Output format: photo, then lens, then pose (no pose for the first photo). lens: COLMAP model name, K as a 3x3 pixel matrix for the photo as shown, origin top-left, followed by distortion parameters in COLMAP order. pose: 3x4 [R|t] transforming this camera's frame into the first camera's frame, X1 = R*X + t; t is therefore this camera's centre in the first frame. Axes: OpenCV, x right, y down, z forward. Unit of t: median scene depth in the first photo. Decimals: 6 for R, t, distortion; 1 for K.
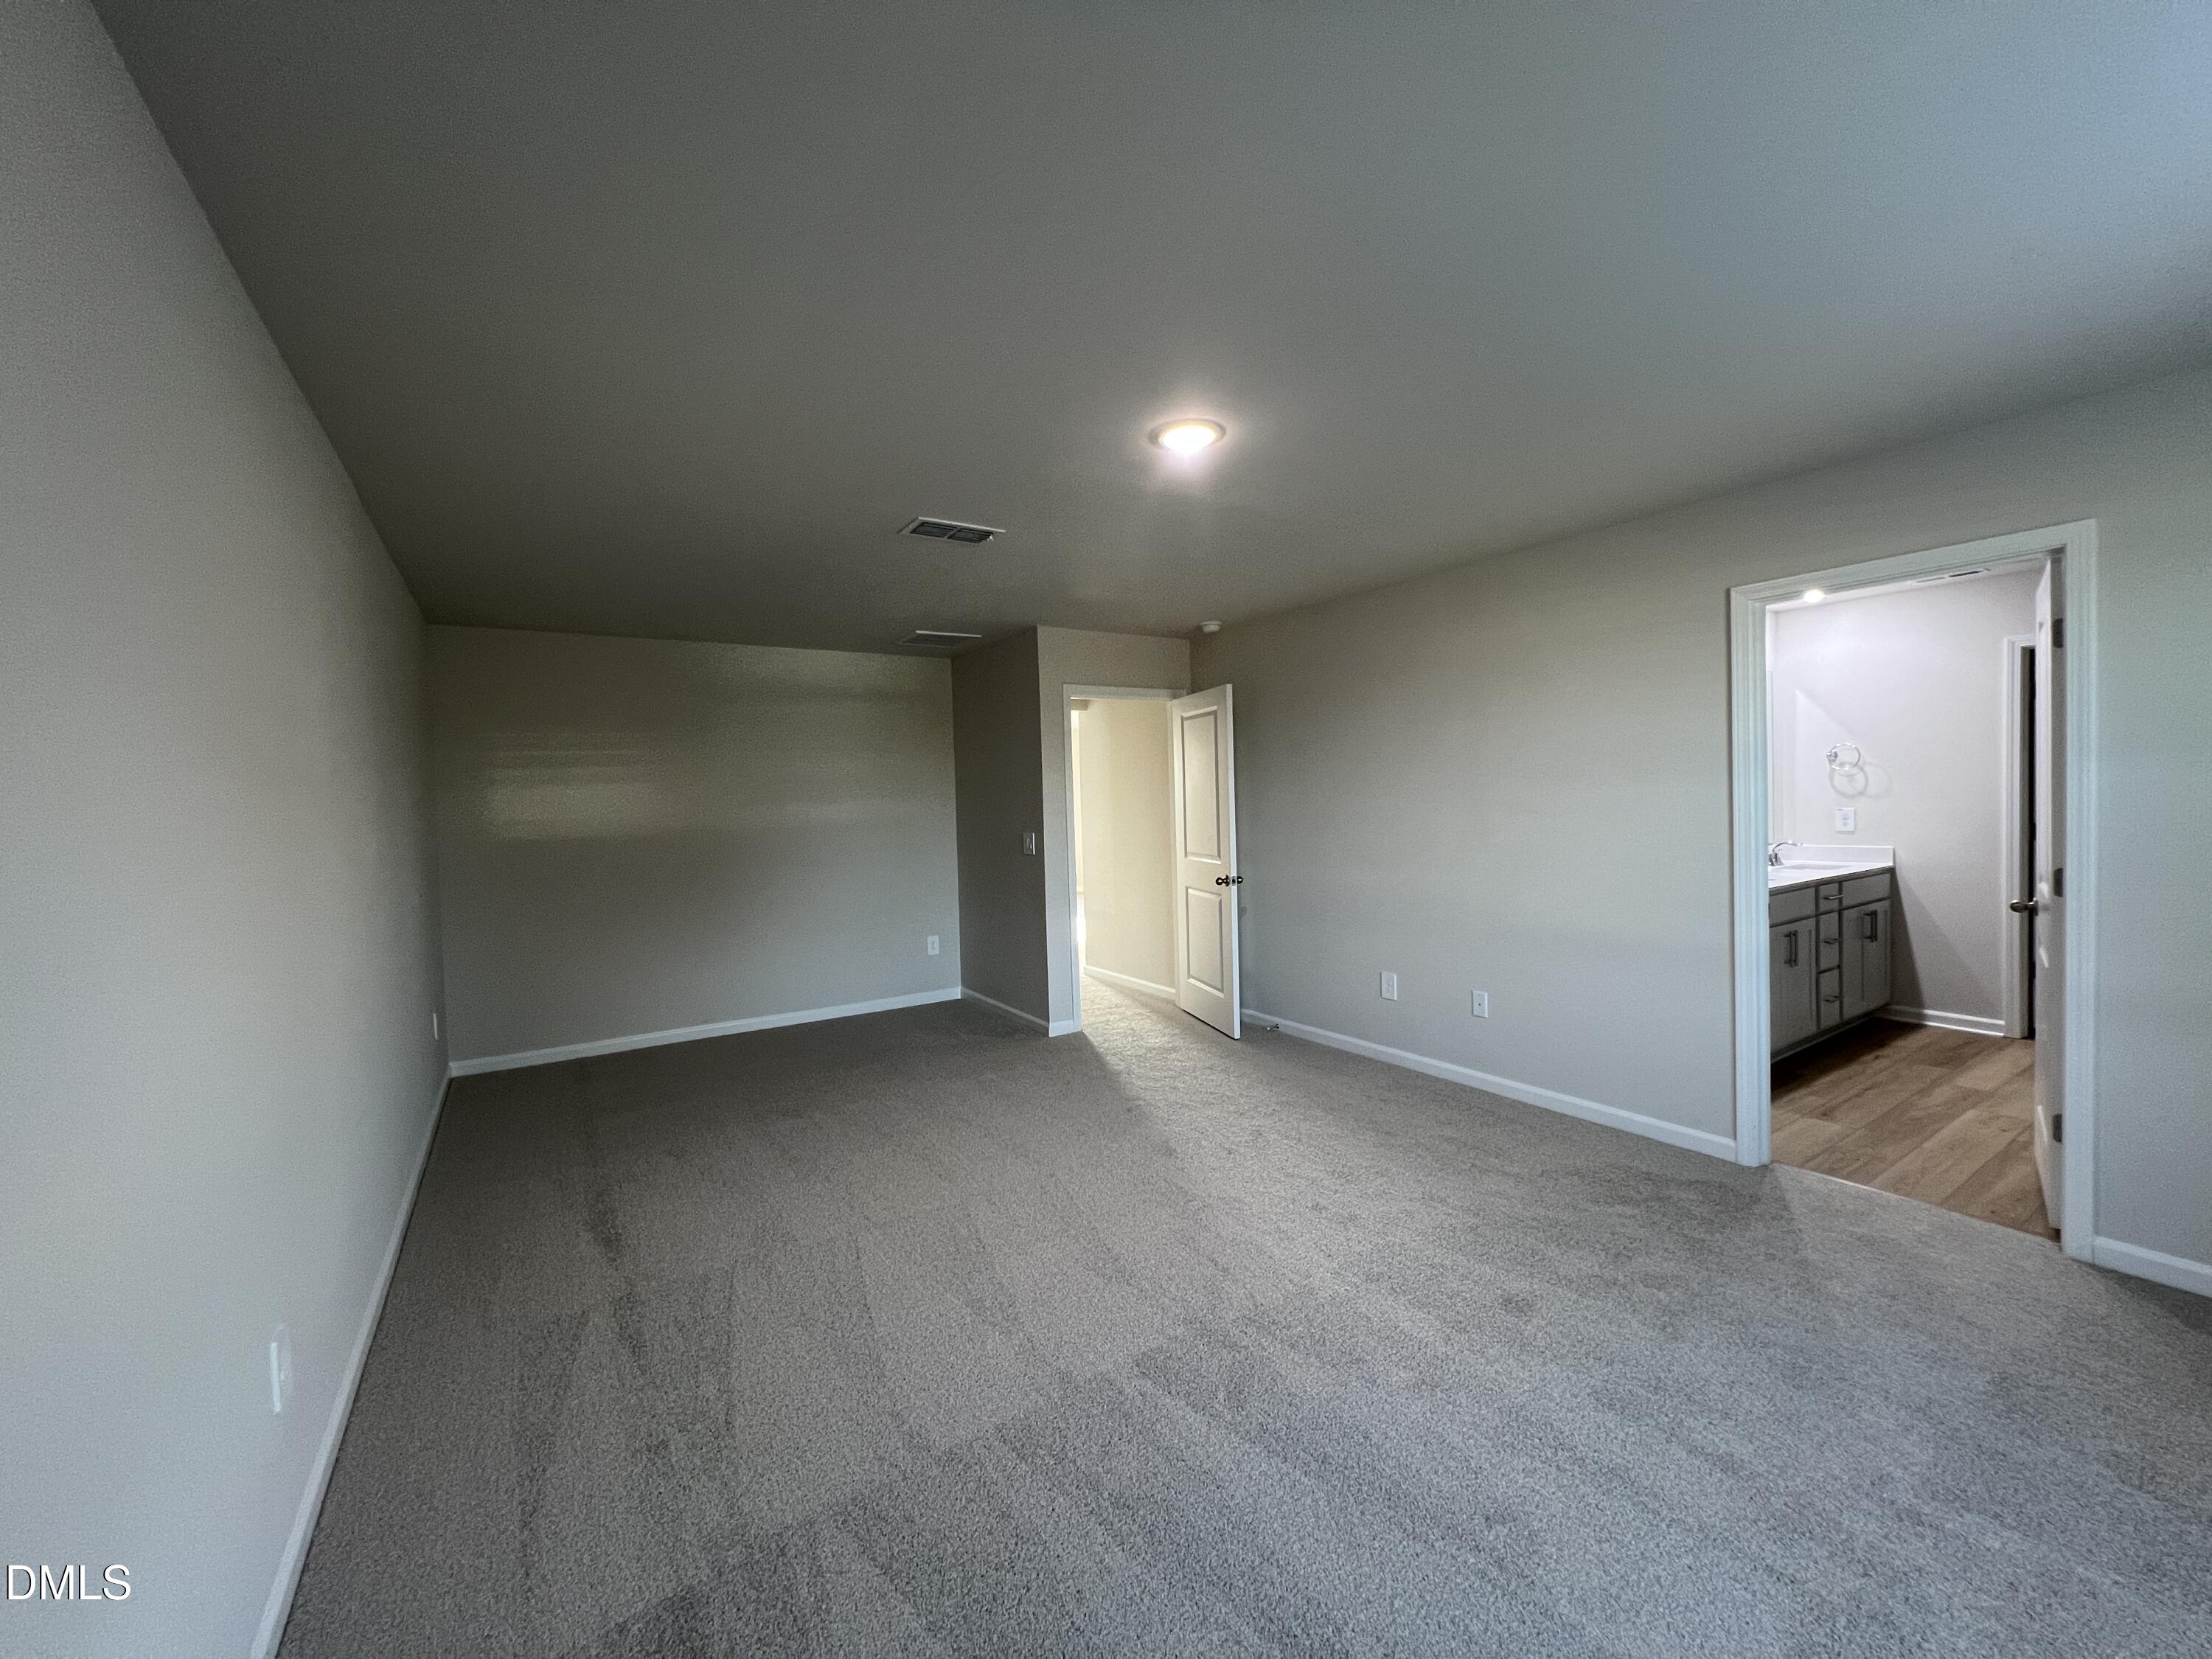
lens RADIAL K [[879.9, 0, 1099.9], [0, 879.9, 835.9], [0, 0, 1]] dist [-0.001804, 0.000146]
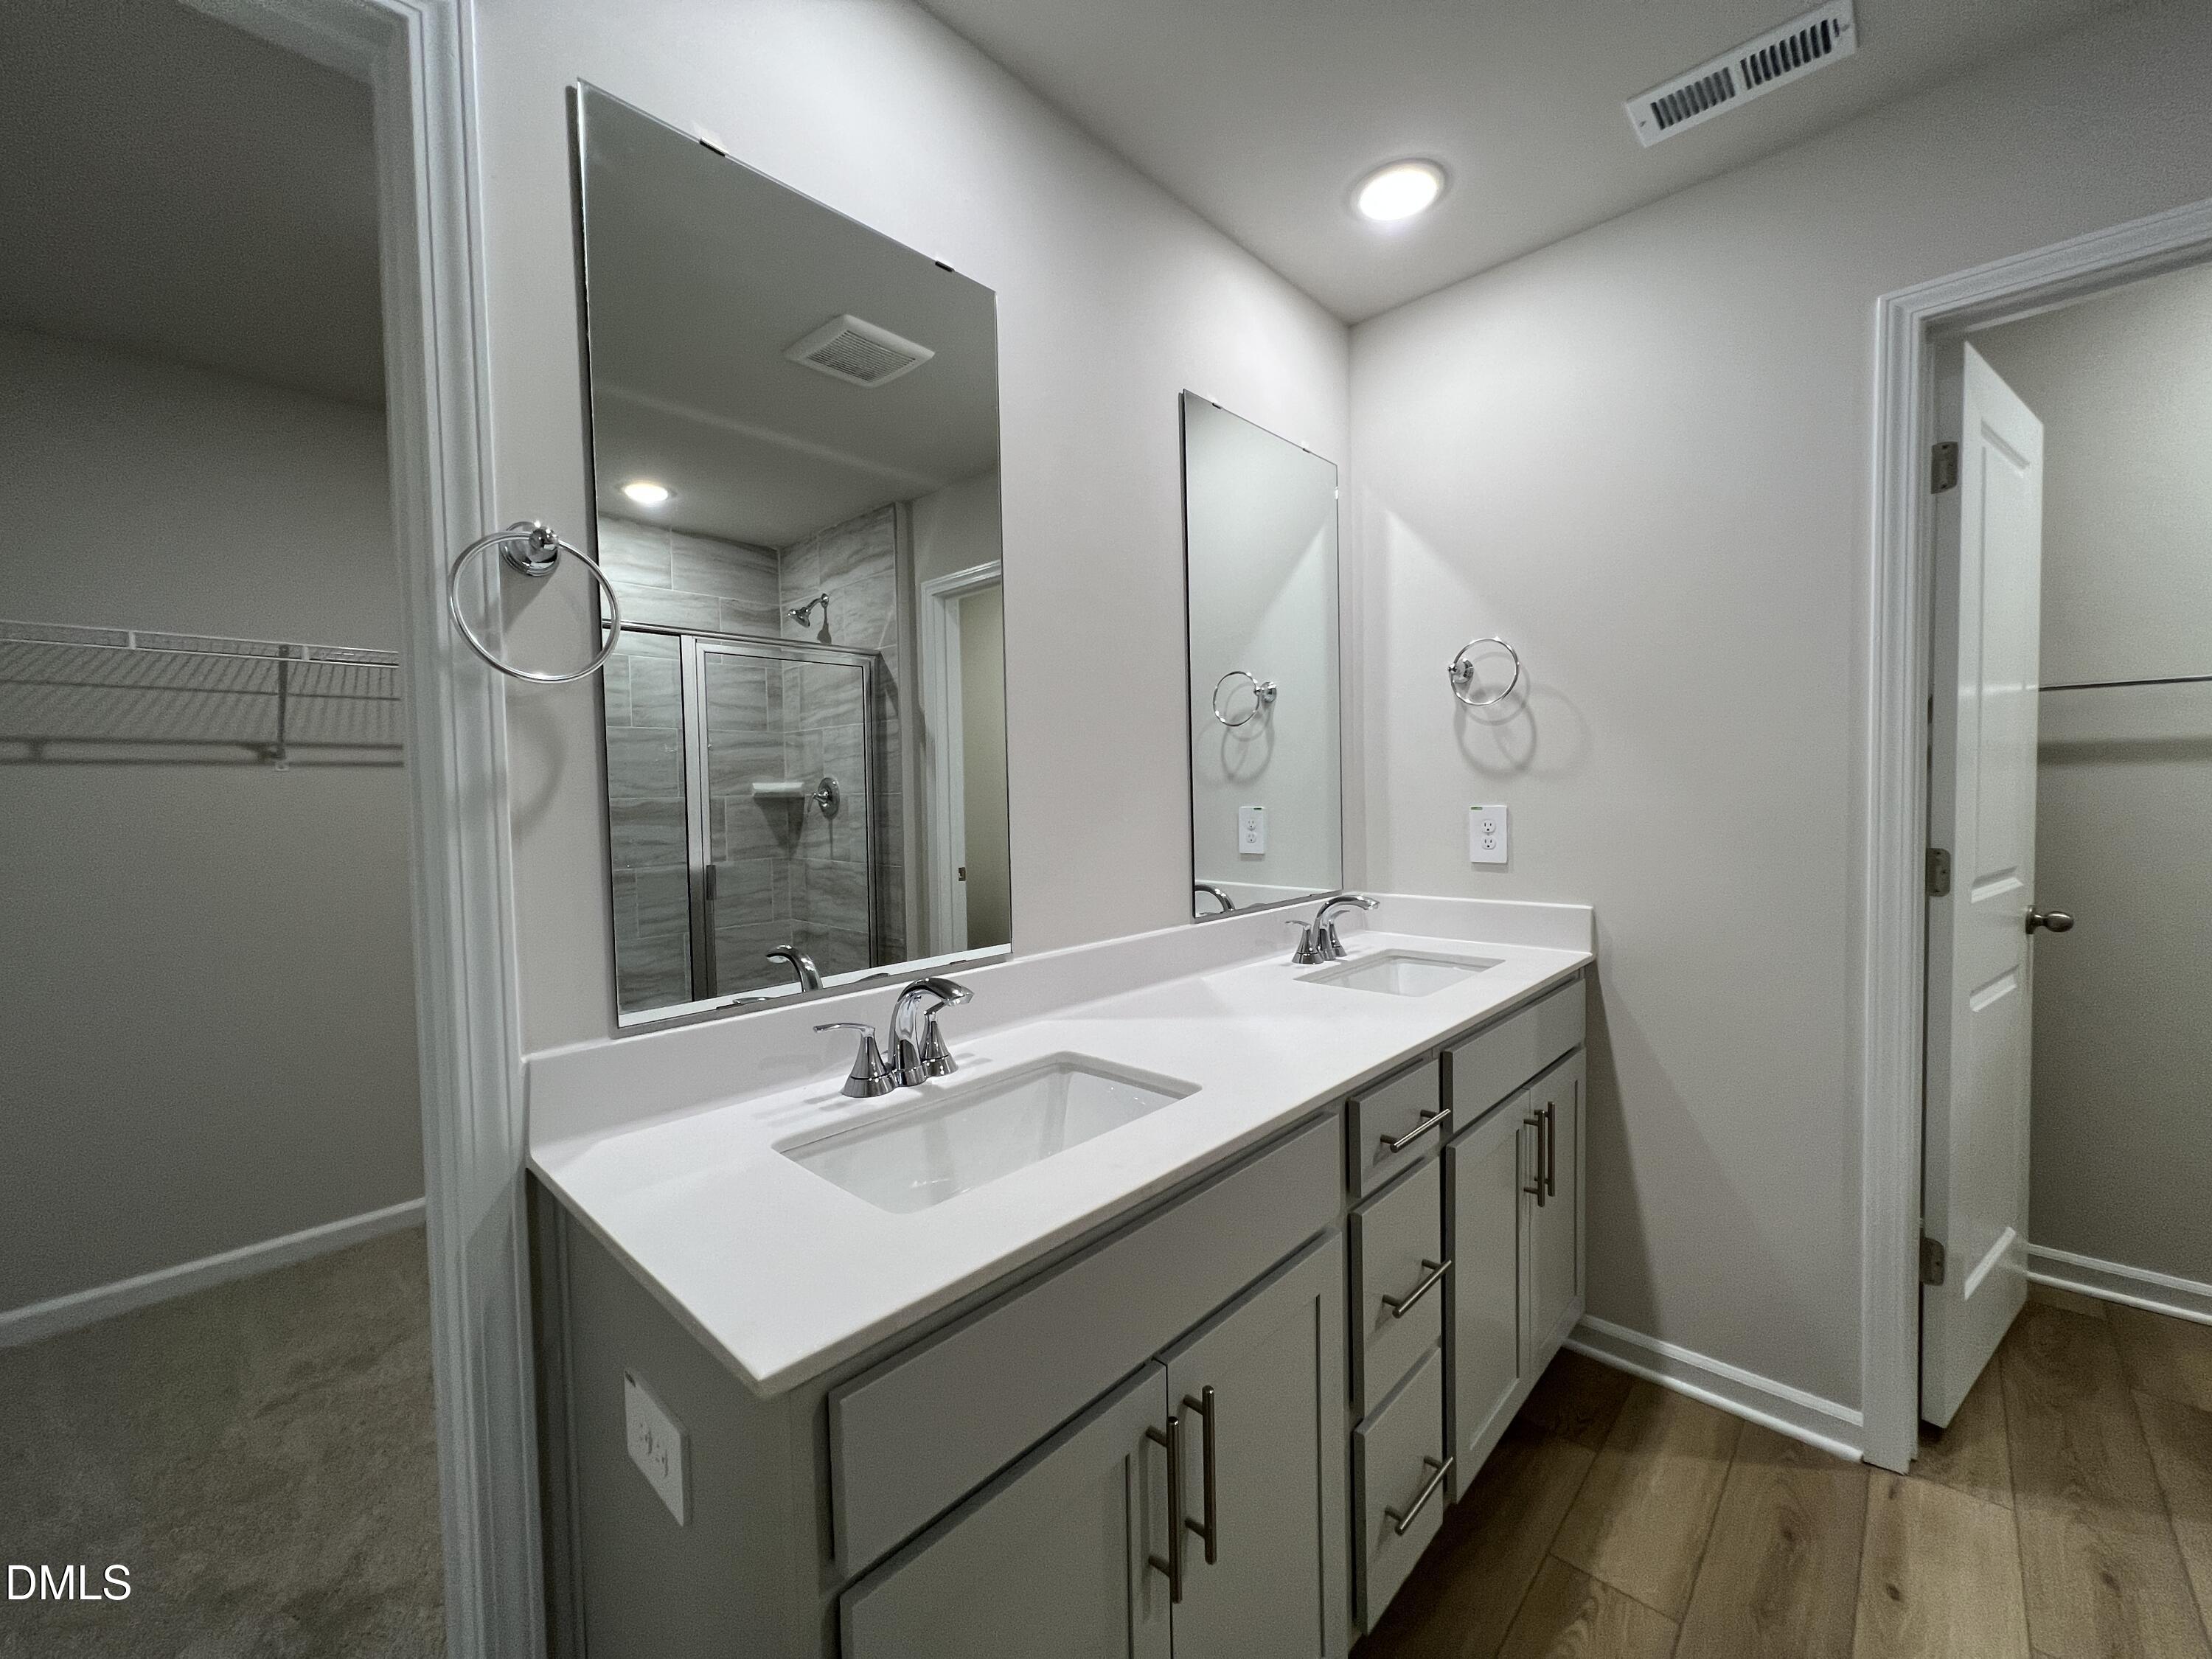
lens RADIAL K [[879.9, 0, 1111.5], [0, 879.9, 824.6], [0, 0, 1]] dist [-0.001804, 0.000146]
pose [[0.971118, -0.001552, 0.238594, 0.601335], [0.001619, 0.999999, -0.000086, -0.023545], [-0.238593, 0.000470, 0.971120, 0.670363]]
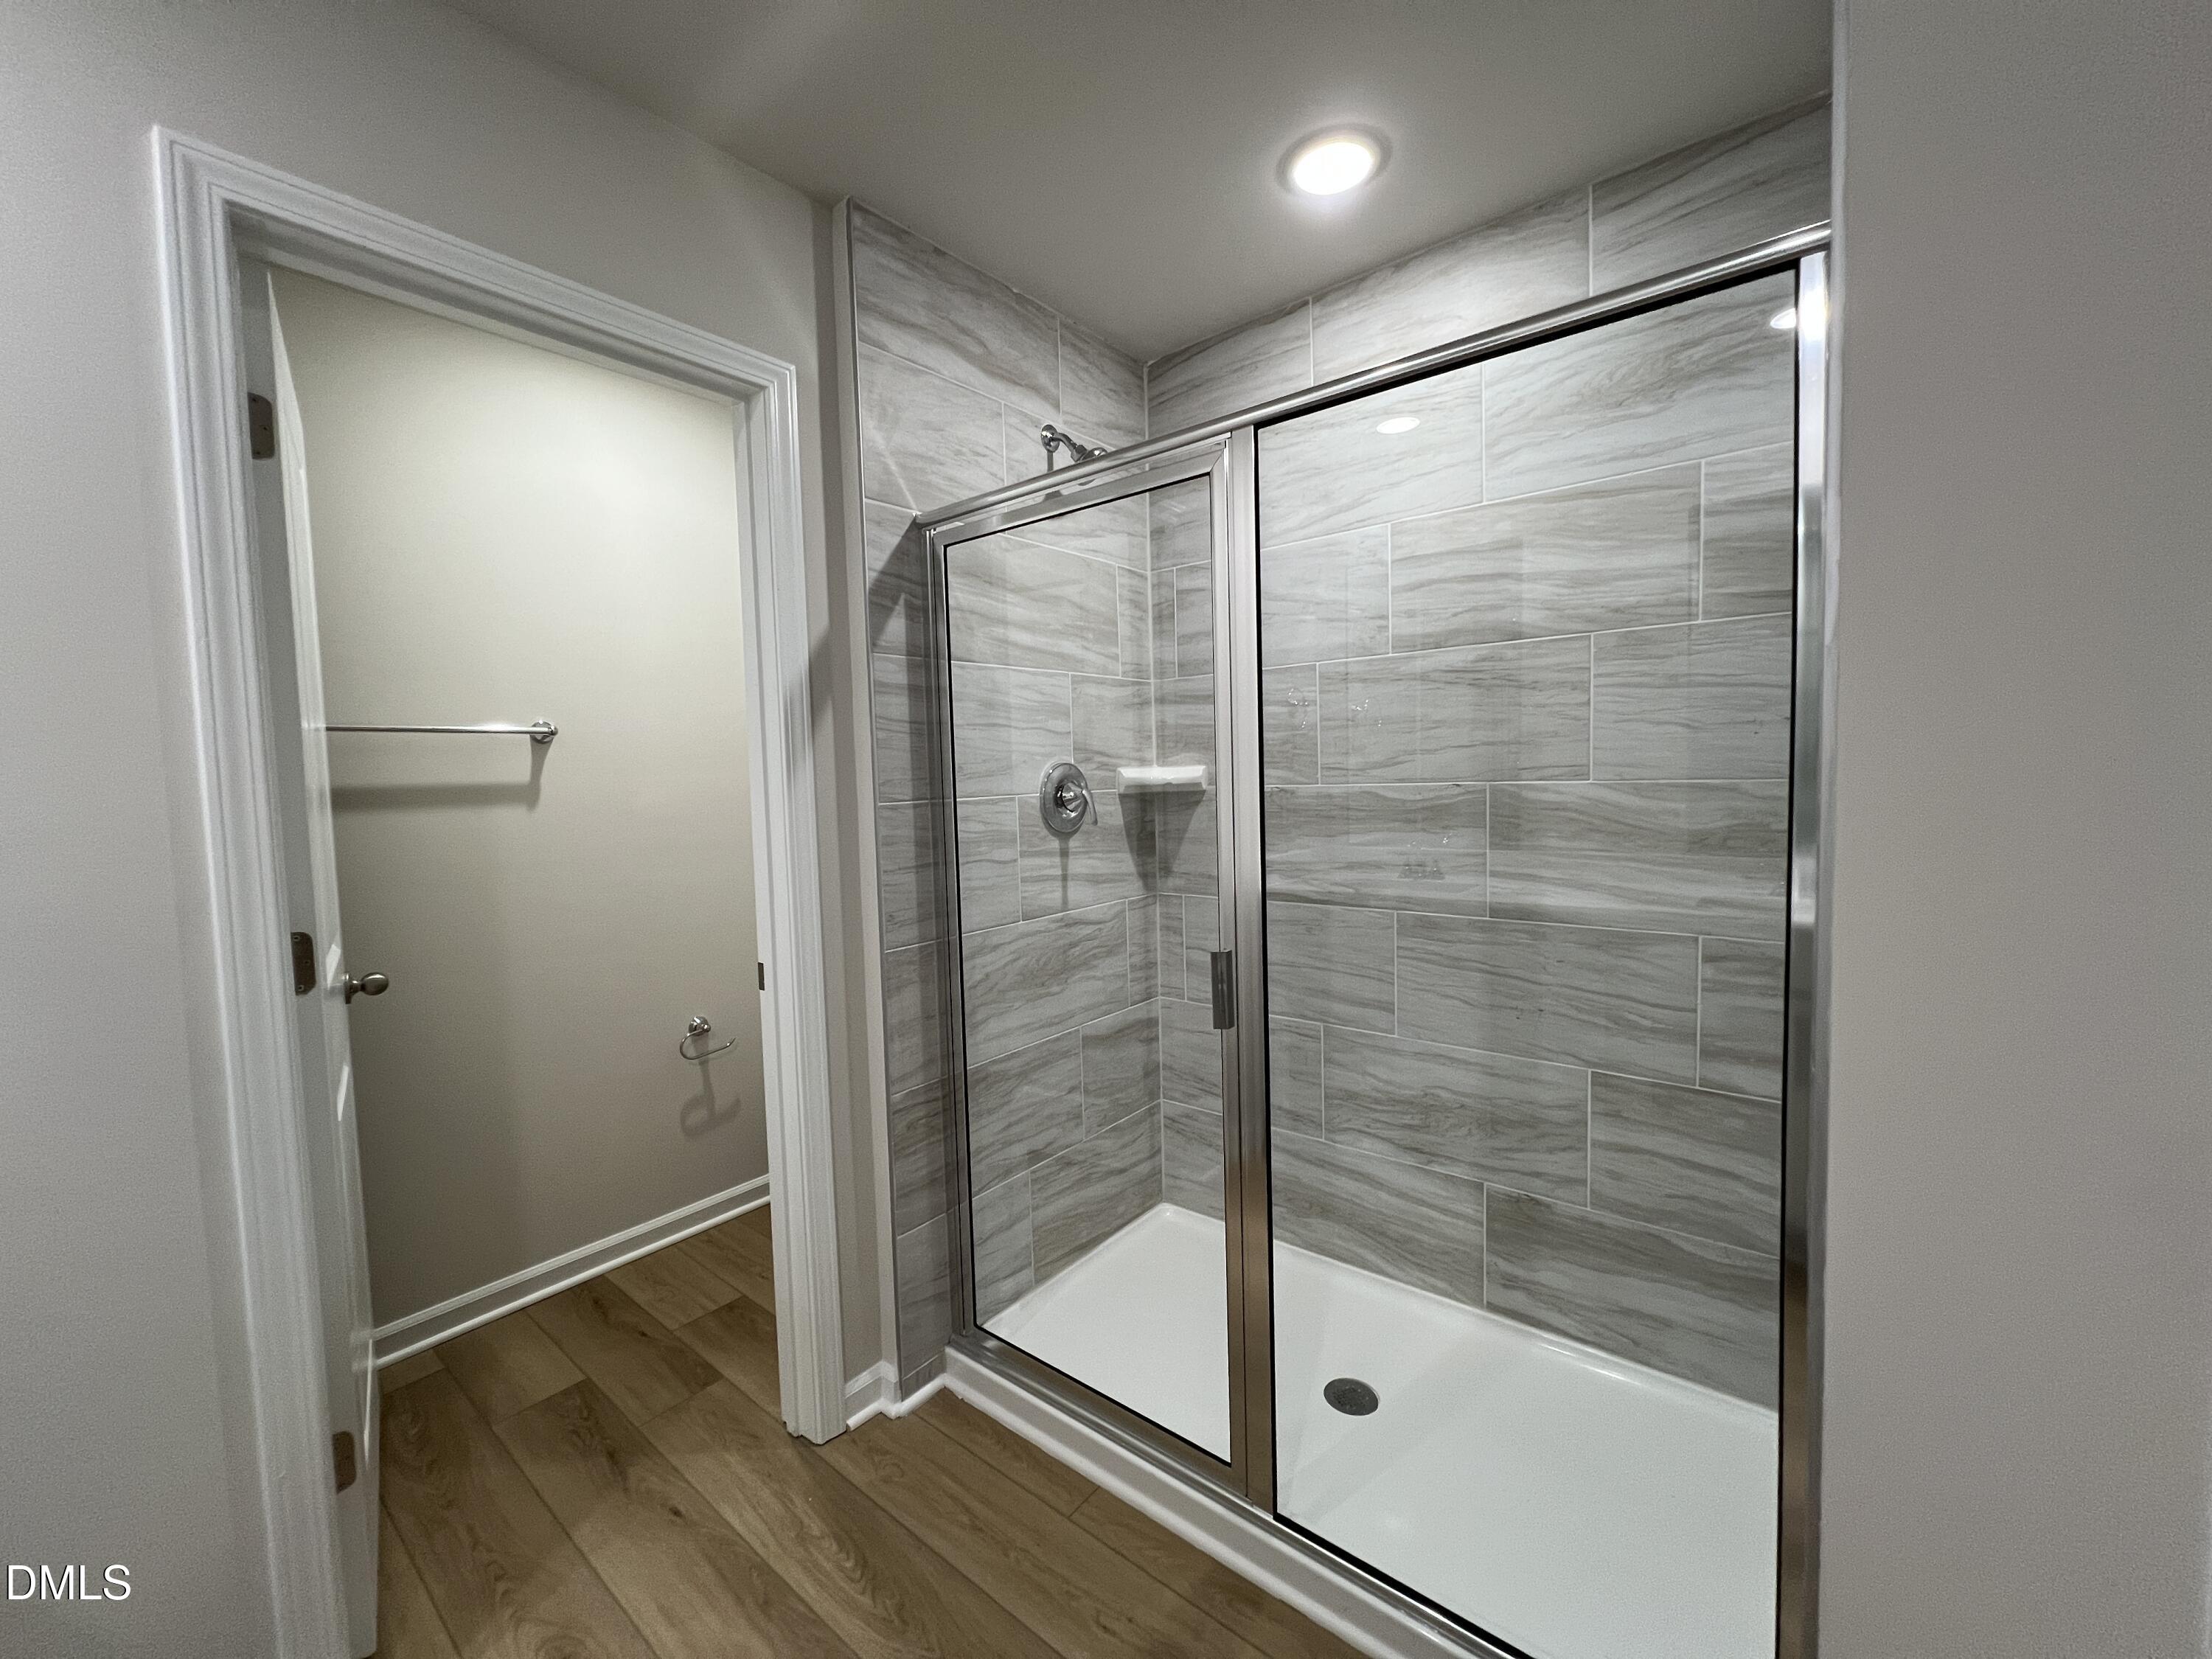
lens RADIAL K [[879.9, 0, 1104.2], [0, 879.9, 824.7], [0, 0, 1]] dist [-0.001804, 0.000146]
pose [[-0.302809, -0.022803, 0.952778, 0.670170], [0.063214, 0.997032, 0.043952, -0.040762], [-0.950953, 0.073538, -0.300469, 0.765864]]
